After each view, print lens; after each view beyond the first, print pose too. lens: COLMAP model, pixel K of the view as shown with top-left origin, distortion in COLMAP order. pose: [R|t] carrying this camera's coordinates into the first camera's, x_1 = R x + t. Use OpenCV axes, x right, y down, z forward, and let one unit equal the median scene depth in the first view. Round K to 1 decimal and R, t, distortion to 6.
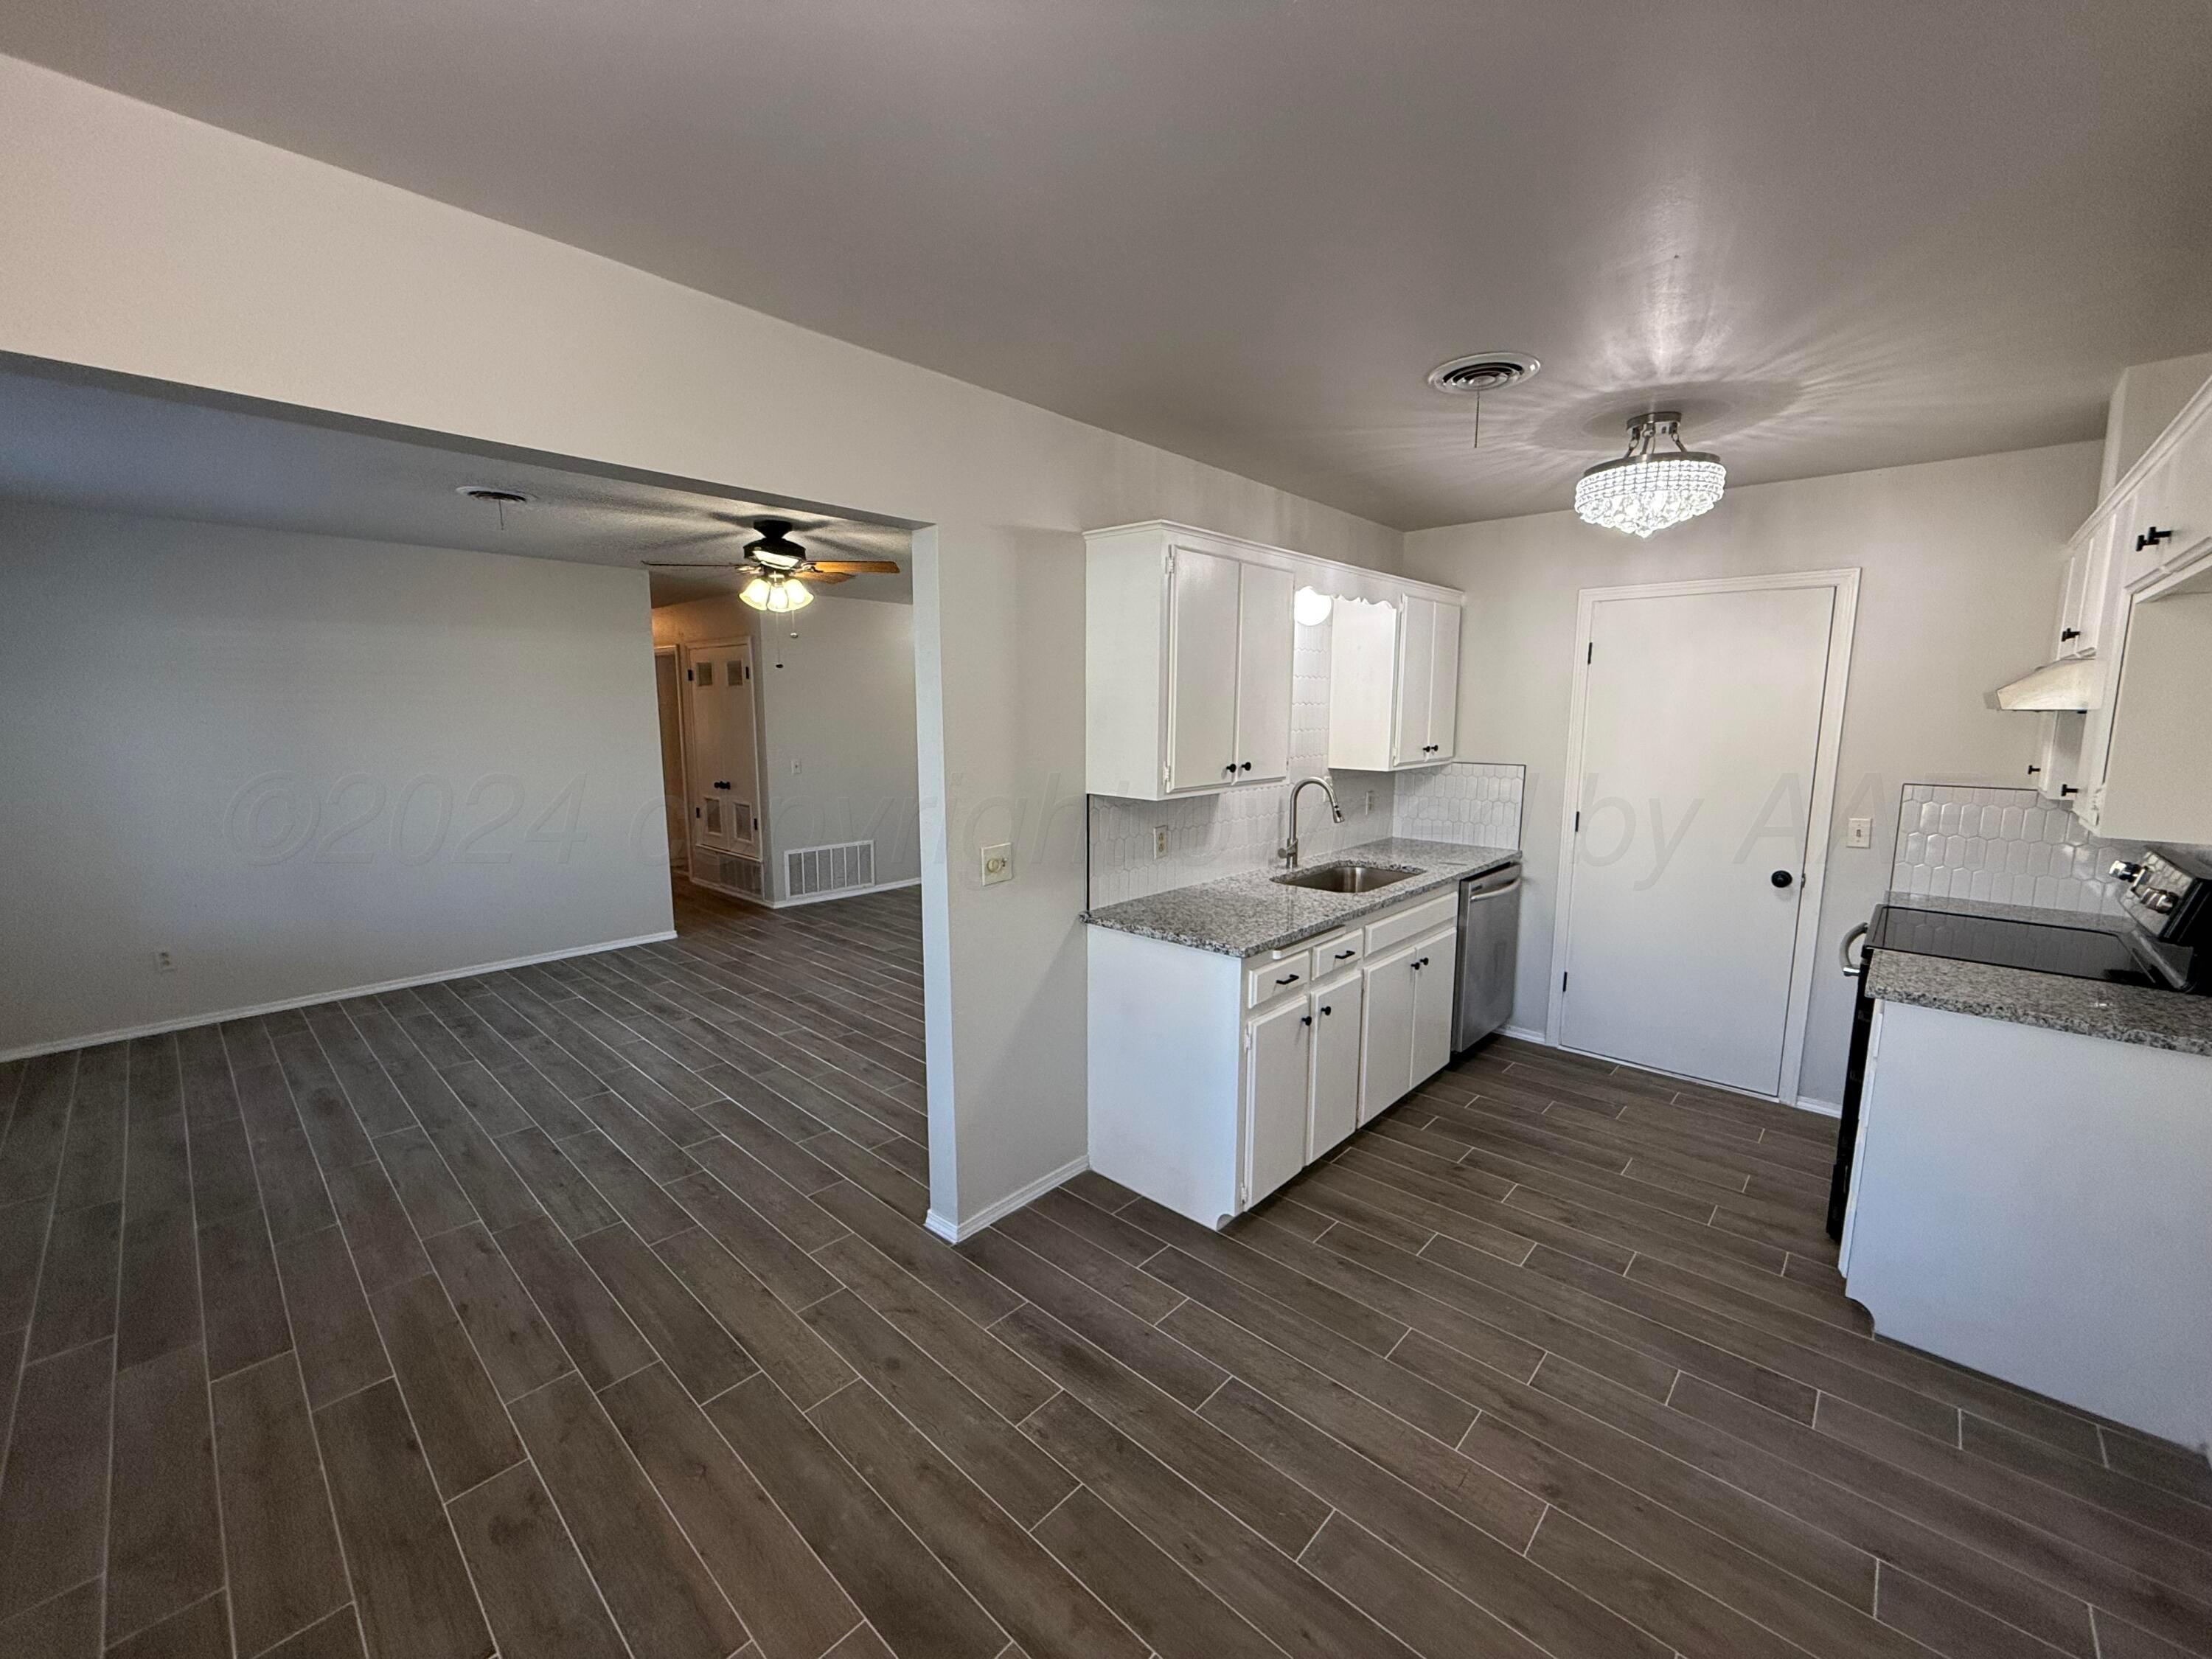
lens RADIAL K [[878.0, 0, 1107.3], [0, 878.0, 829.2], [0, 0, 1]] dist [-0.001189, 0.000838]
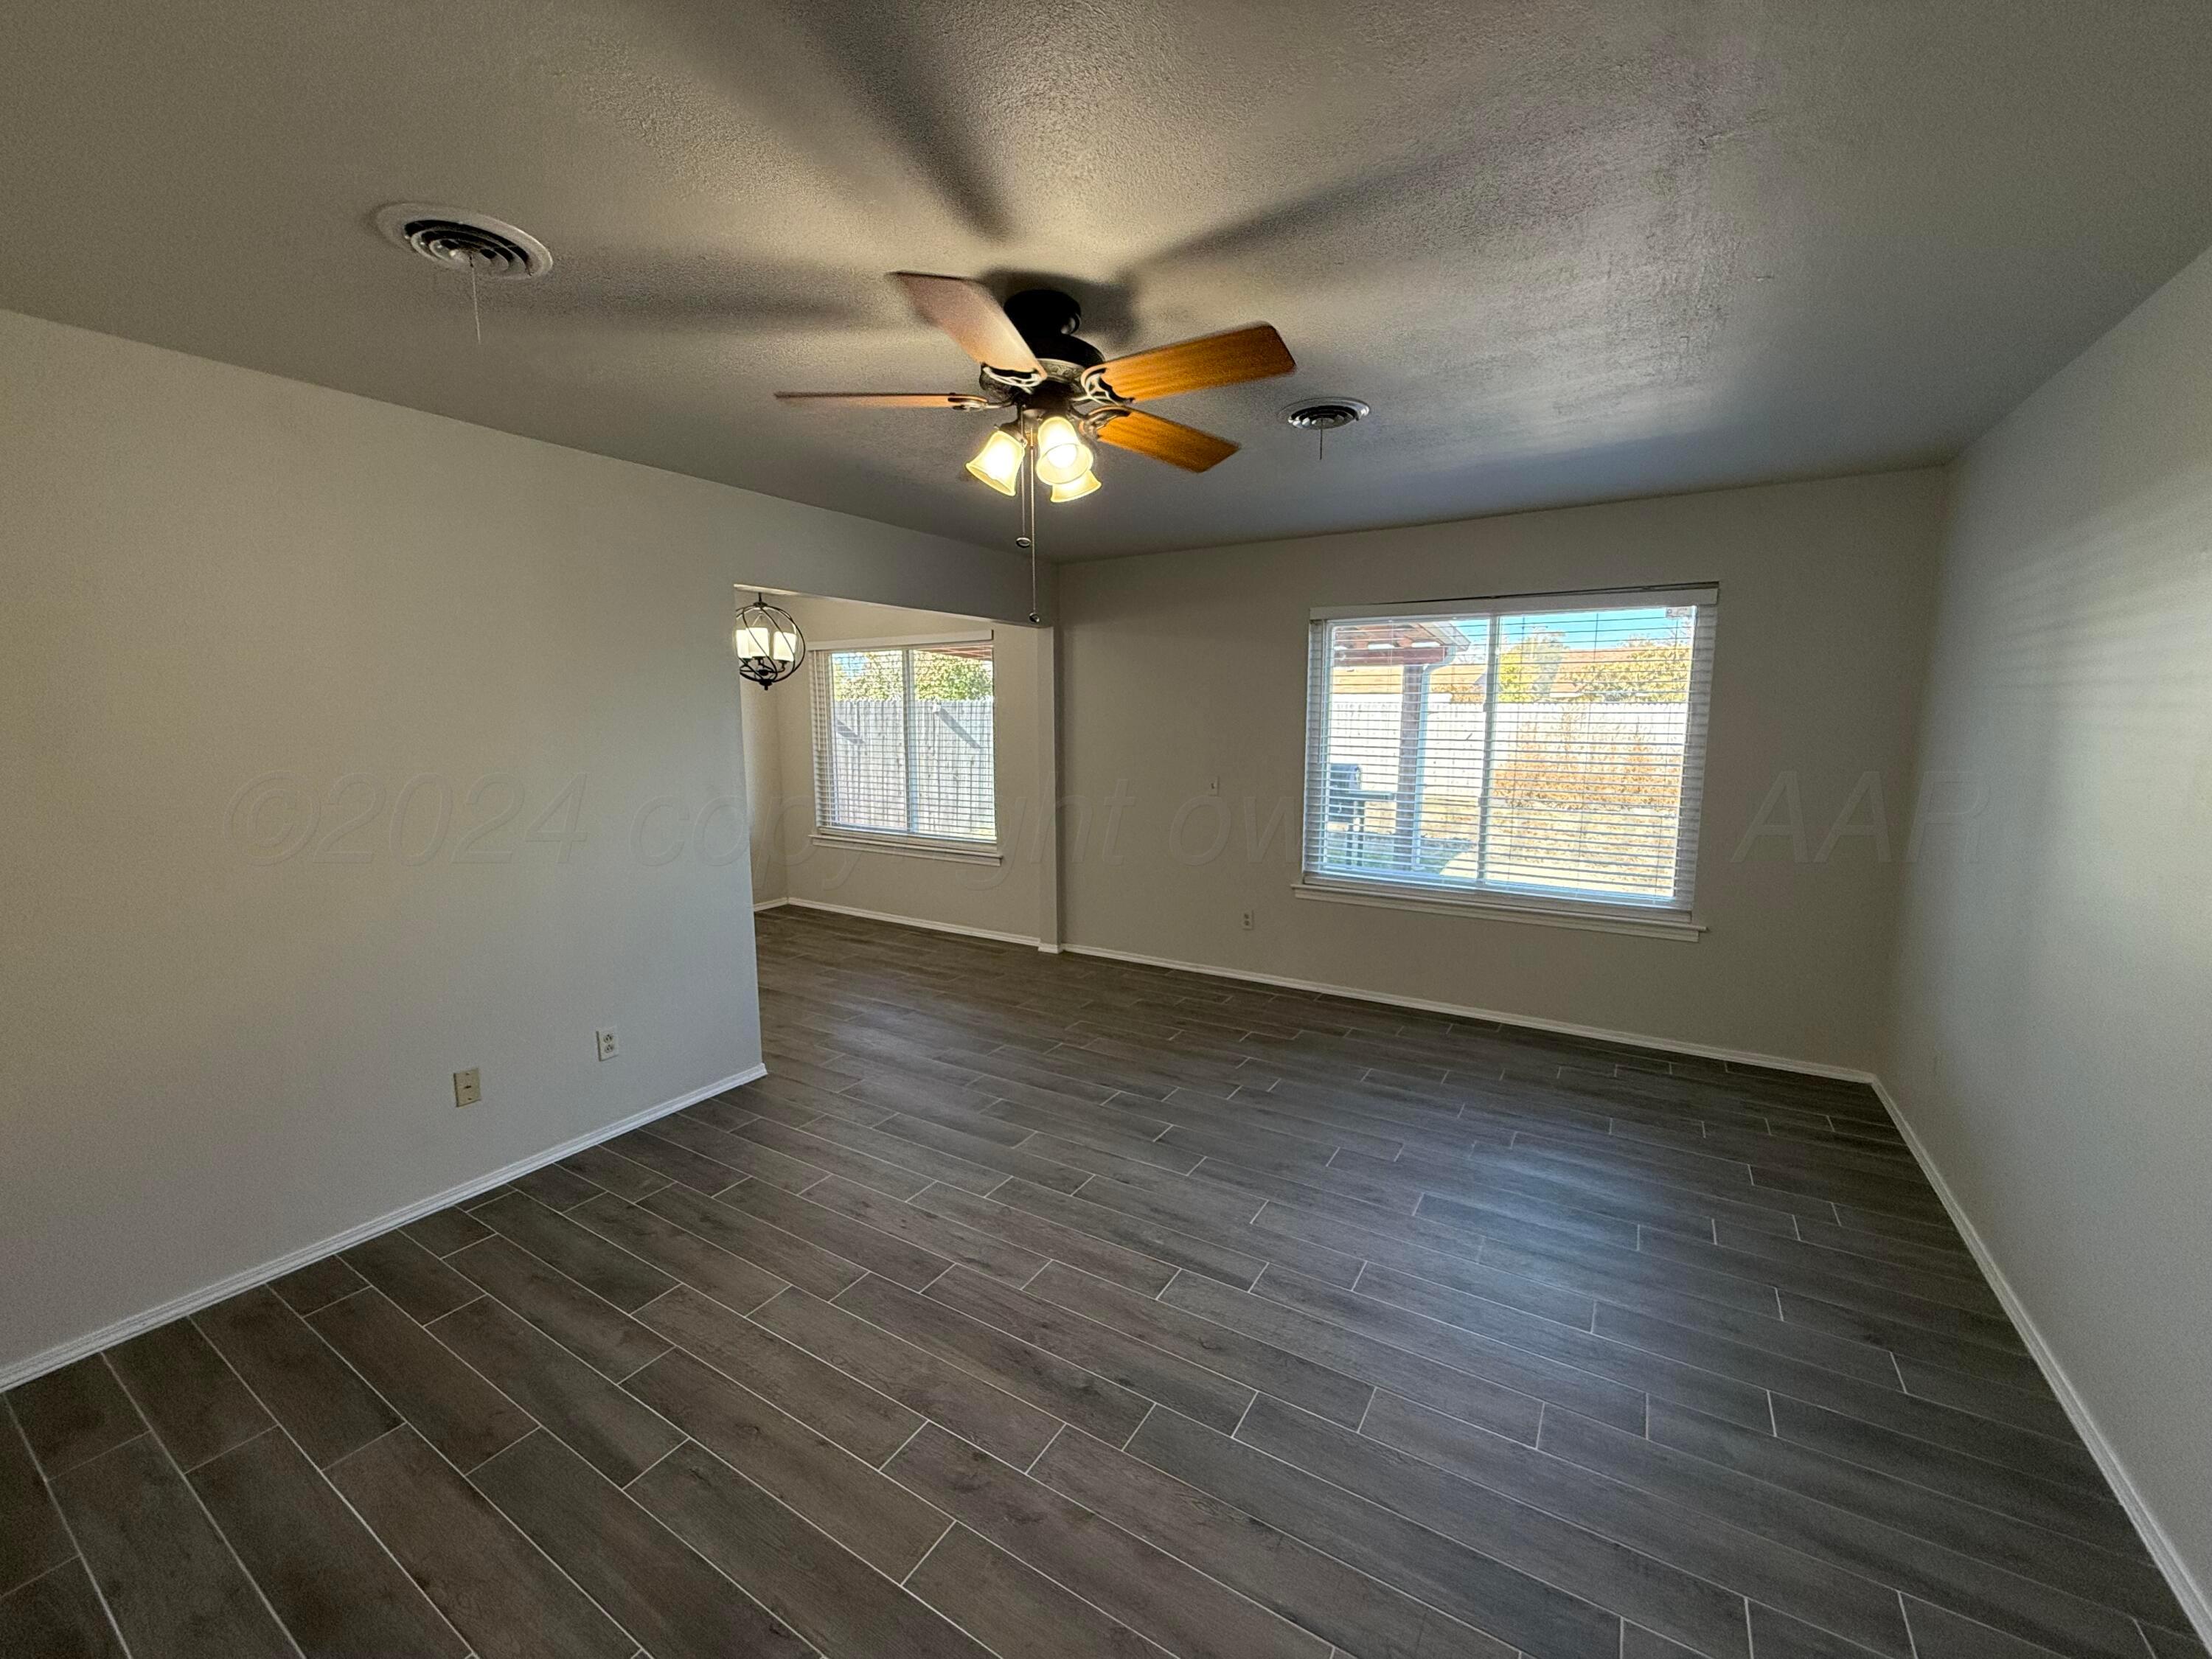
lens RADIAL K [[878.0, 0, 1101.2], [0, 878.0, 837.1], [0, 0, 1]] dist [-0.001189, 0.000838]
pose [[-0.982744, 0.029455, -0.182610, -0.438392], [-0.022441, 0.960961, 0.275771, -0.278815], [0.183604, 0.275110, -0.943718, 2.087356]]
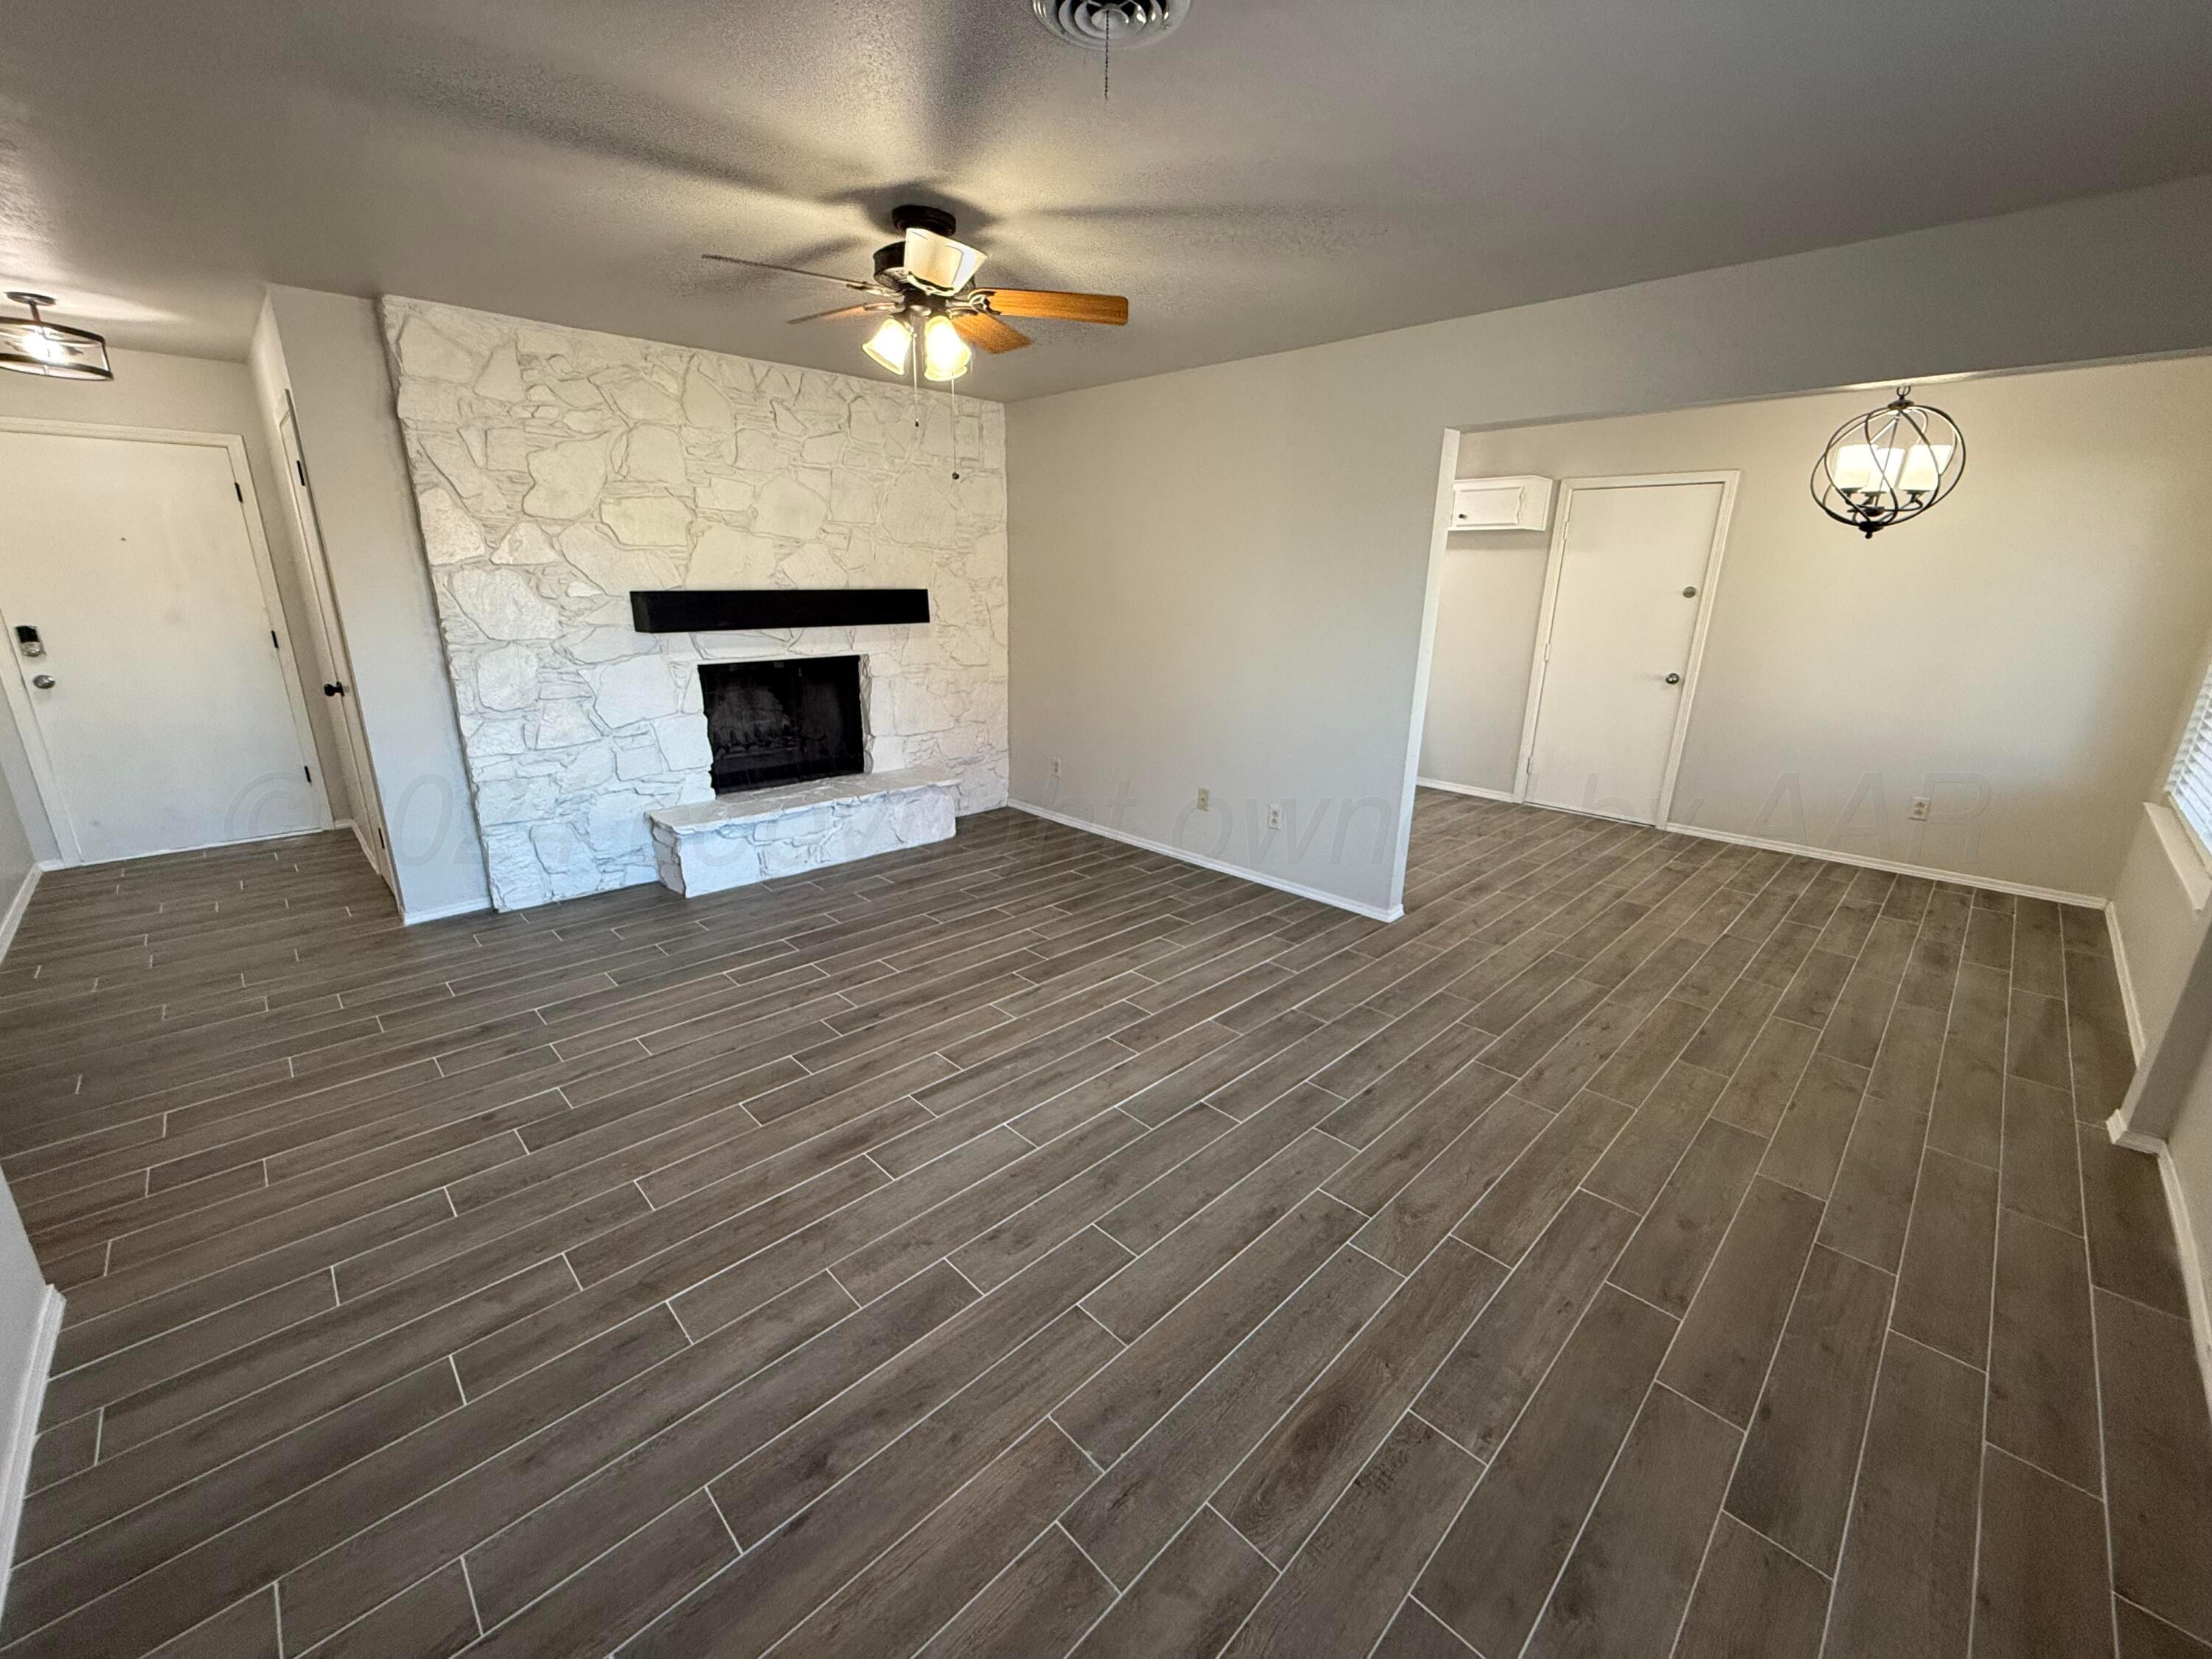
lens RADIAL K [[878.0, 0, 1102.5], [0, 878.0, 824.9], [0, 0, 1]] dist [-0.001189, 0.000838]
pose [[0.053944, -0.276417, 0.959523, -1.437068], [0.125685, 0.955159, 0.268094, -0.141568], [-0.990602, 0.106136, 0.086266, 1.200267]]
